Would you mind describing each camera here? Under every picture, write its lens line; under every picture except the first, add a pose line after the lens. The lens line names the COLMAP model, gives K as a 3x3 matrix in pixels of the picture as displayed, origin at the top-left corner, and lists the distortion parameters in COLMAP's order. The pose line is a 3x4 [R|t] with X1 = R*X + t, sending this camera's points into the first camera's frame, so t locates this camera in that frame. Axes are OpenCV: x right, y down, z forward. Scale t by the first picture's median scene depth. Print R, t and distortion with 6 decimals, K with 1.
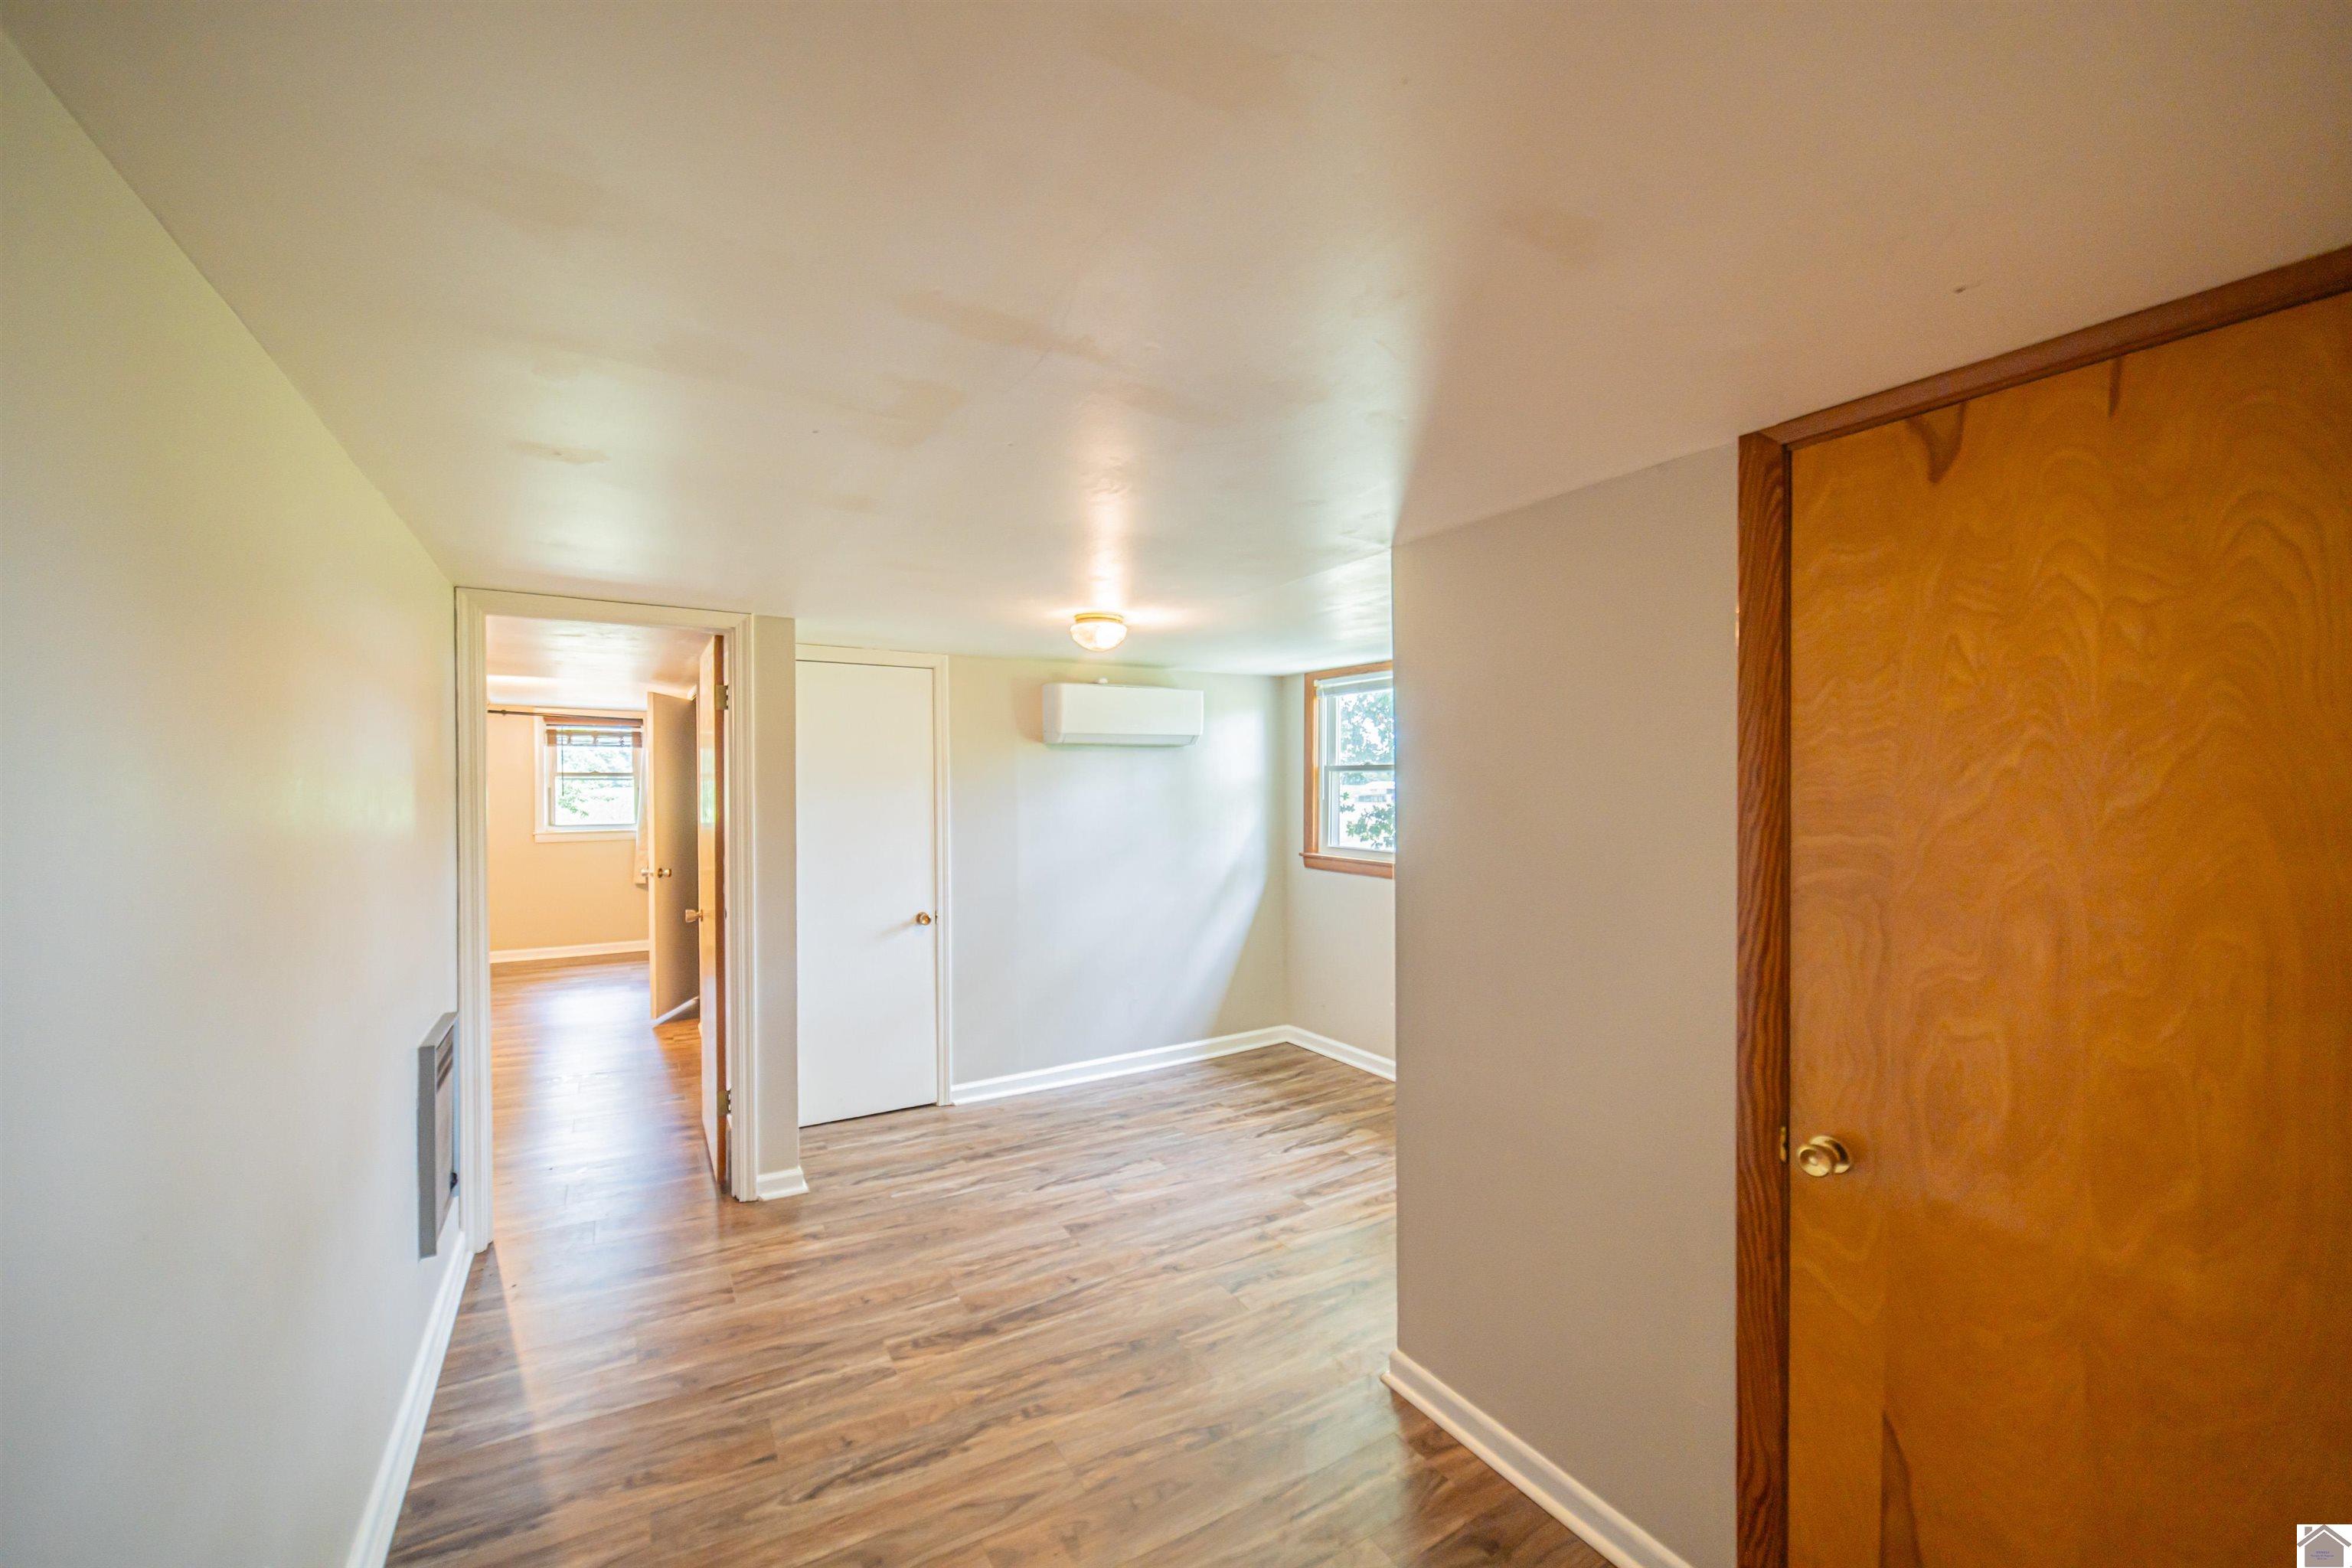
lens RADIAL K [[970.9, 0, 1155.6], [0, 970.9, 796.6], [0, 0, 1]] dist [-0.001967, -0.000071]
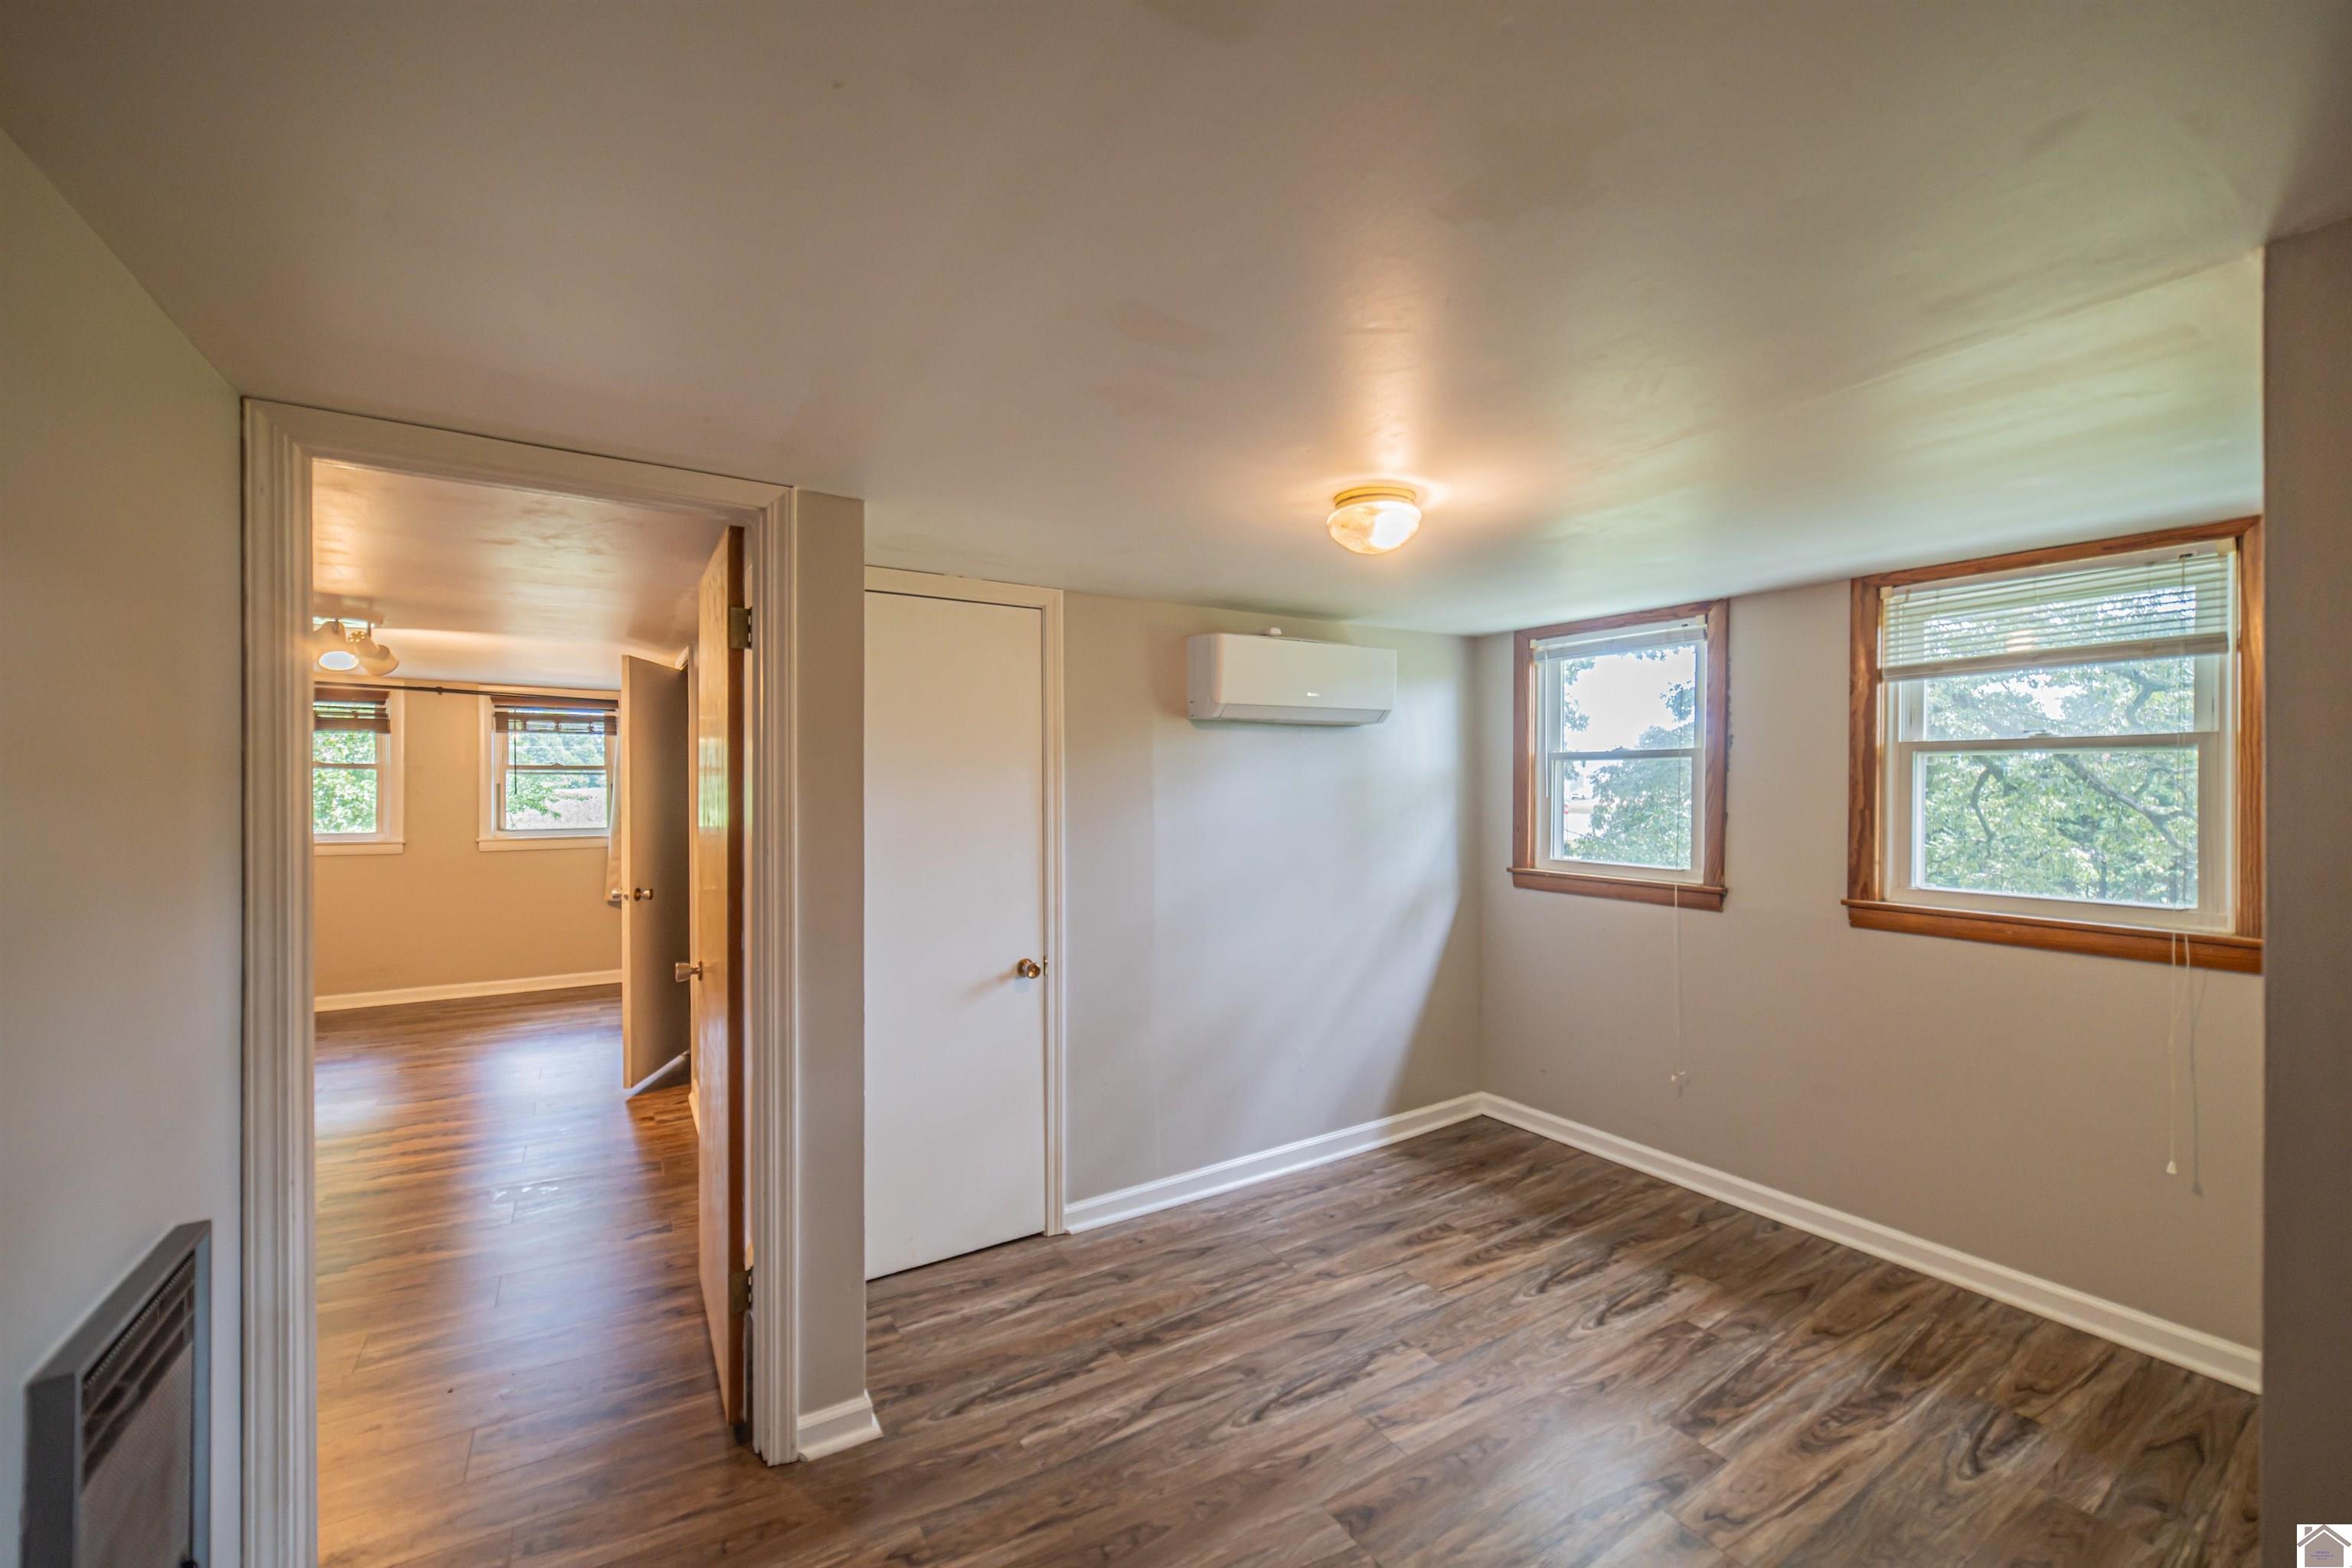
lens RADIAL K [[914.2, 0, 1177.9], [0, 914.2, 789.6], [0, 0, 1]] dist [-0.001629, -0.000268]
pose [[0.998235, 0.001423, 0.059376, -0.169152], [-0.000873, 0.999956, -0.009301, 0.004068], [-0.059386, 0.009232, 0.998192, 0.336558]]
